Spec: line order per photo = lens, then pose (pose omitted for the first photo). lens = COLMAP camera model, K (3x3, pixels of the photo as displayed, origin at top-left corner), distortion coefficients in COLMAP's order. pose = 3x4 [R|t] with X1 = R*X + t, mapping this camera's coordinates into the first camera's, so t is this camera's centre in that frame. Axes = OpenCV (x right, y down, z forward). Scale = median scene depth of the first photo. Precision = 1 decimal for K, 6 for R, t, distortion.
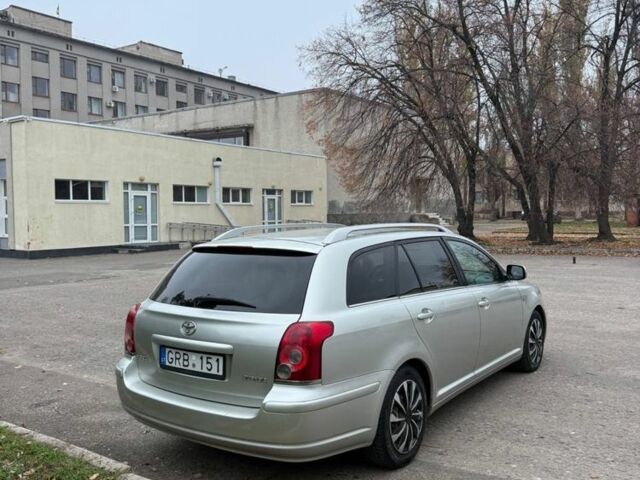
lens RADIAL K [[598.2, 0, 325.2], [0, 598.2, 238.5], [0, 0, 1]] dist [0.025680, 0.000000]
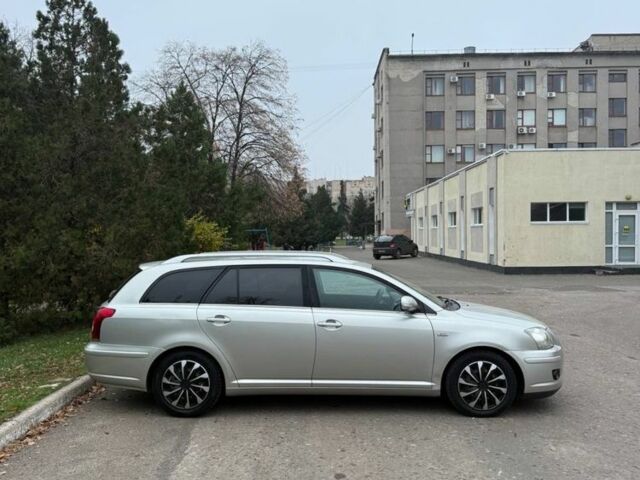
lens RADIAL K [[598.2, 0, 321.8], [0, 598.2, 241.5], [0, 0, 1]] dist [0.025680, 0.000000]
pose [[0.574495, 0.011465, -0.818428, 0.214493], [-0.030978, 0.999490, -0.007744, -0.007573], [0.817922, 0.029802, 0.574557, 0.058321]]
